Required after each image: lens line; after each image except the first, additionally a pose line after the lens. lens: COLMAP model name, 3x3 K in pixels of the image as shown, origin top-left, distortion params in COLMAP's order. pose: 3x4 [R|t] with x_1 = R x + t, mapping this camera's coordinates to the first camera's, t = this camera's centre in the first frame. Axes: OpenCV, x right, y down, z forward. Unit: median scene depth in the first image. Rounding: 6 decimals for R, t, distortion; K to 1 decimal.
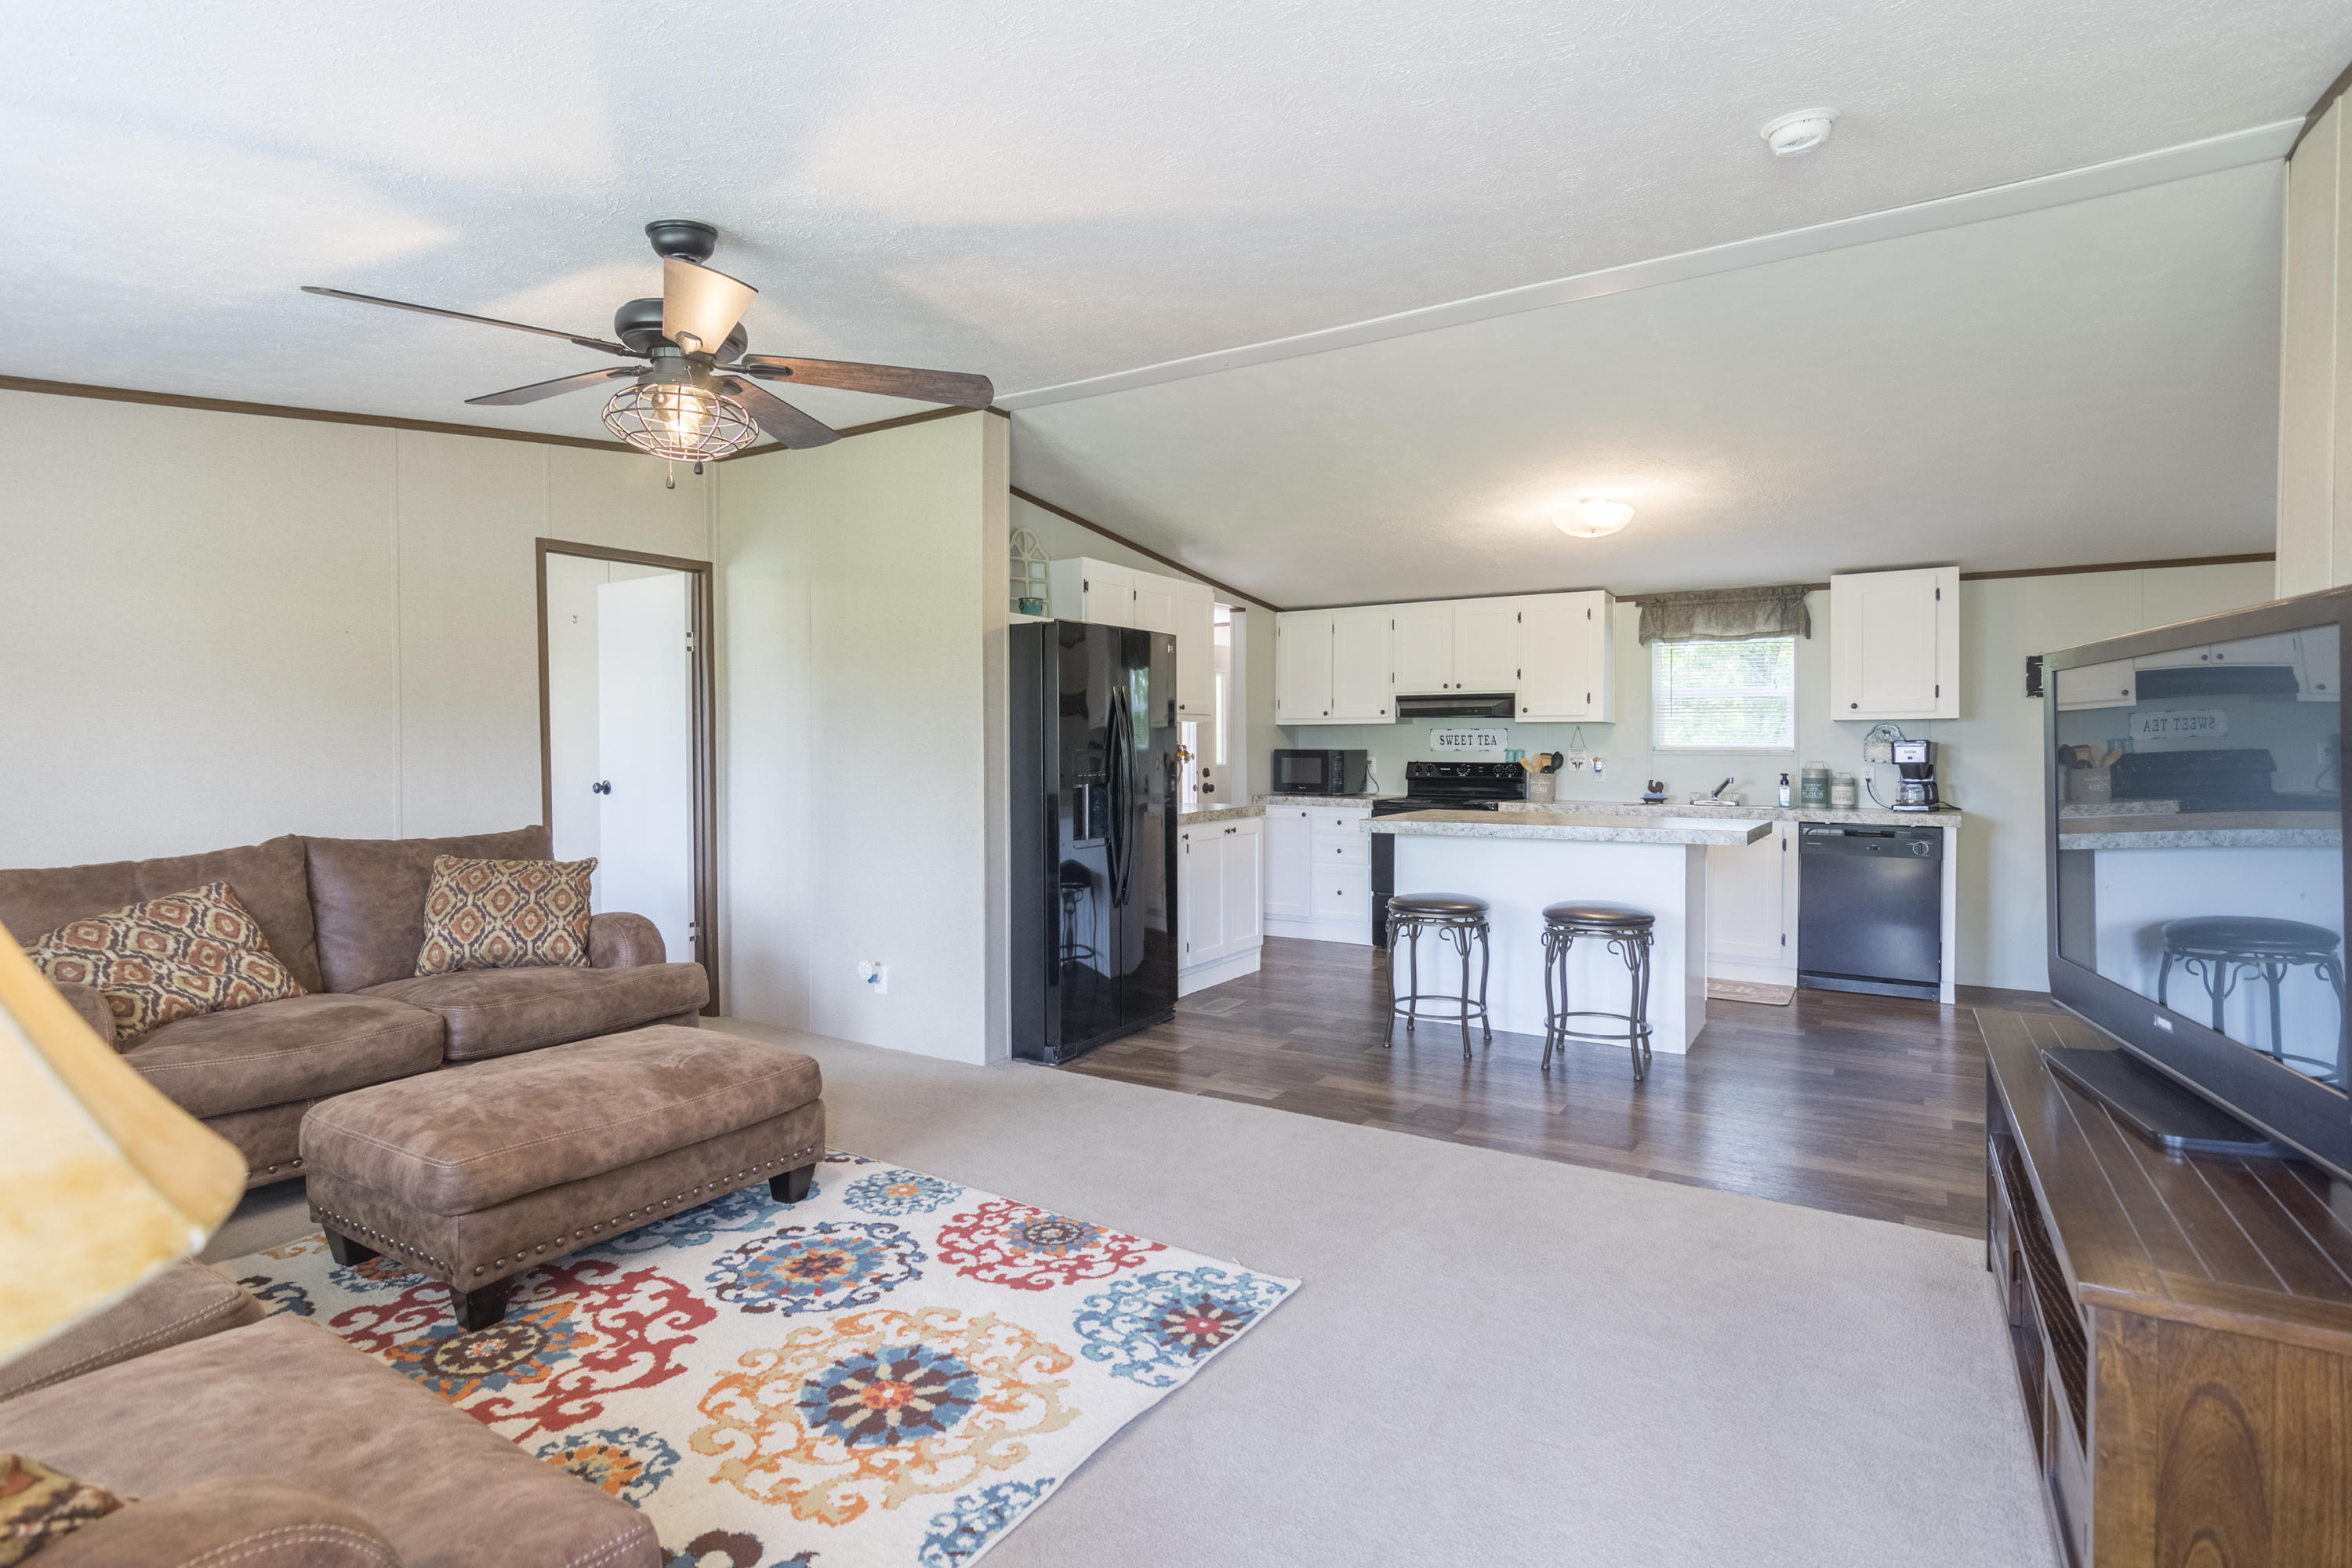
lens RADIAL K [[1131.3, 0, 1201.0], [0, 1131.3, 755.3], [0, 0, 1]] dist [-0.002377, -0.000117]
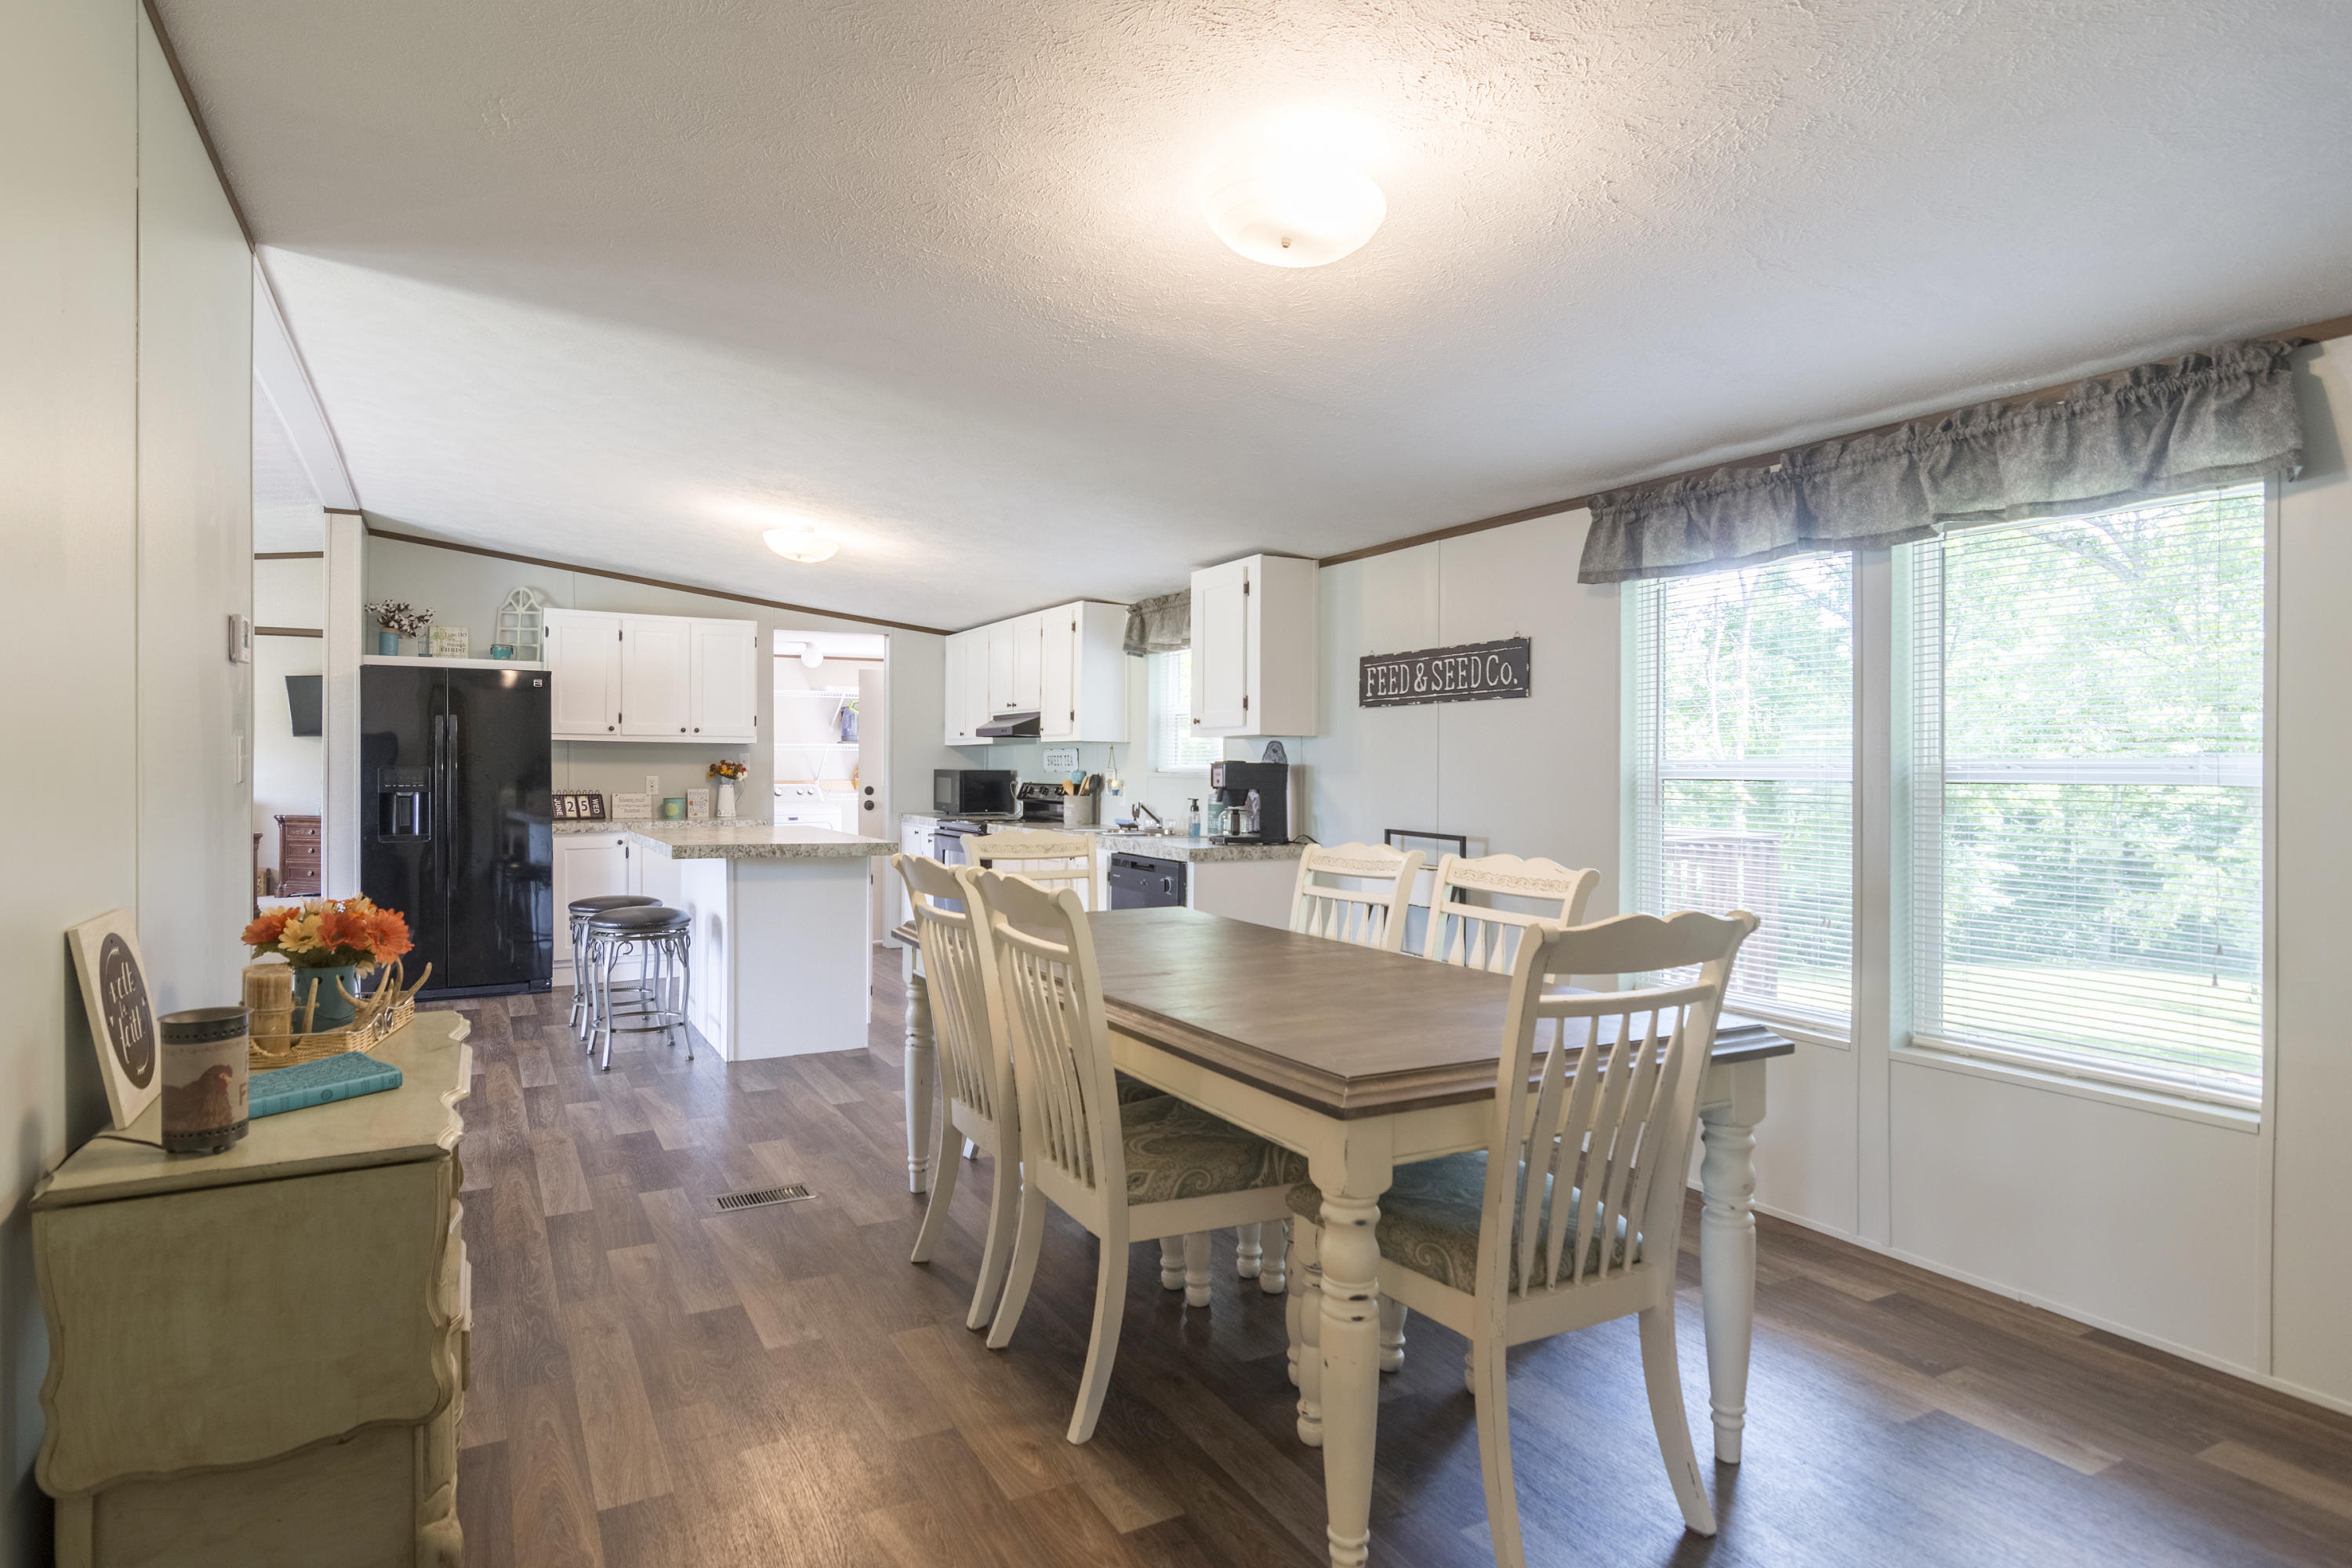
lens RADIAL K [[1229.7, 0, 1118.6], [0, 1229.7, 768.2], [0, 0, 1]] dist [-0.000030, -0.000067]
pose [[0.864698, 0.005554, -0.502262, 0.989139], [-0.009793, 0.999935, -0.005802, -0.001671], [0.502197, 0.009936, 0.864696, 0.152534]]
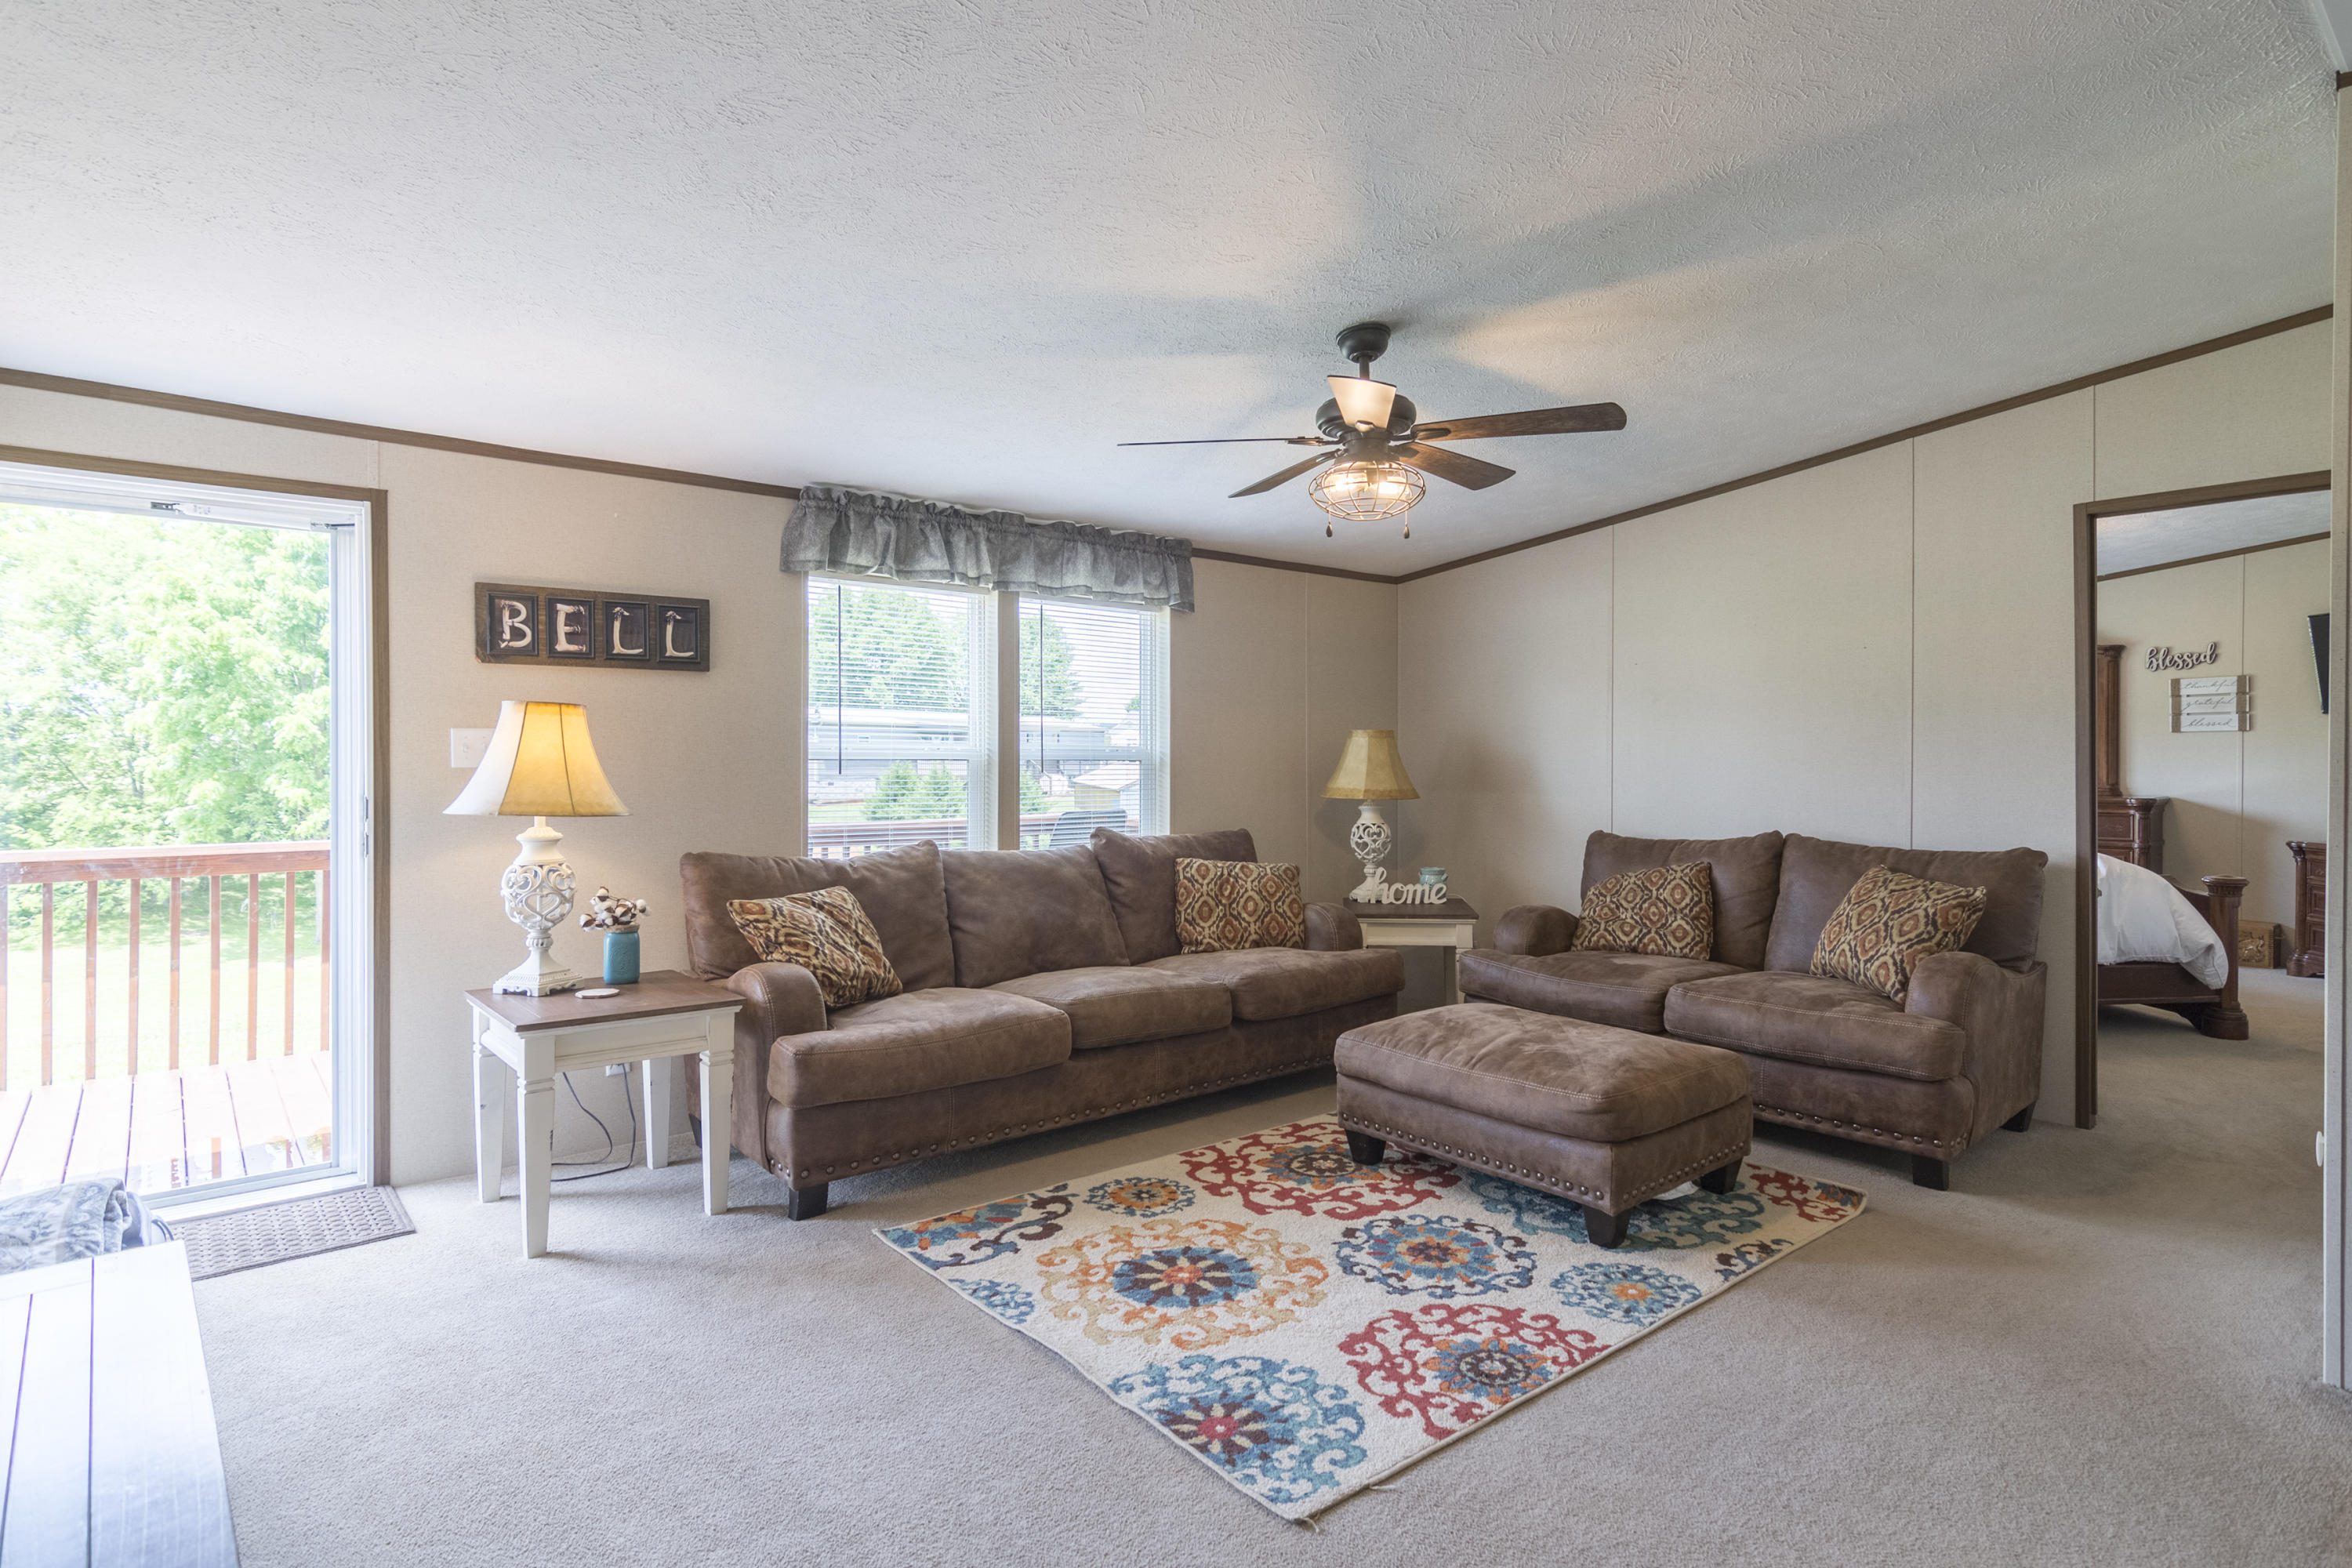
lens RADIAL K [[1229.0, 0, 1215.0], [0, 1229.0, 765.3], [0, 0, 1]] dist [-0.002865, -0.000993]
pose [[-0.289349, 0.007520, -0.957194, 0.348958], [-0.009305, 0.999900, 0.010669, -0.003593], [0.957179, 0.011993, -0.289250, 0.493653]]
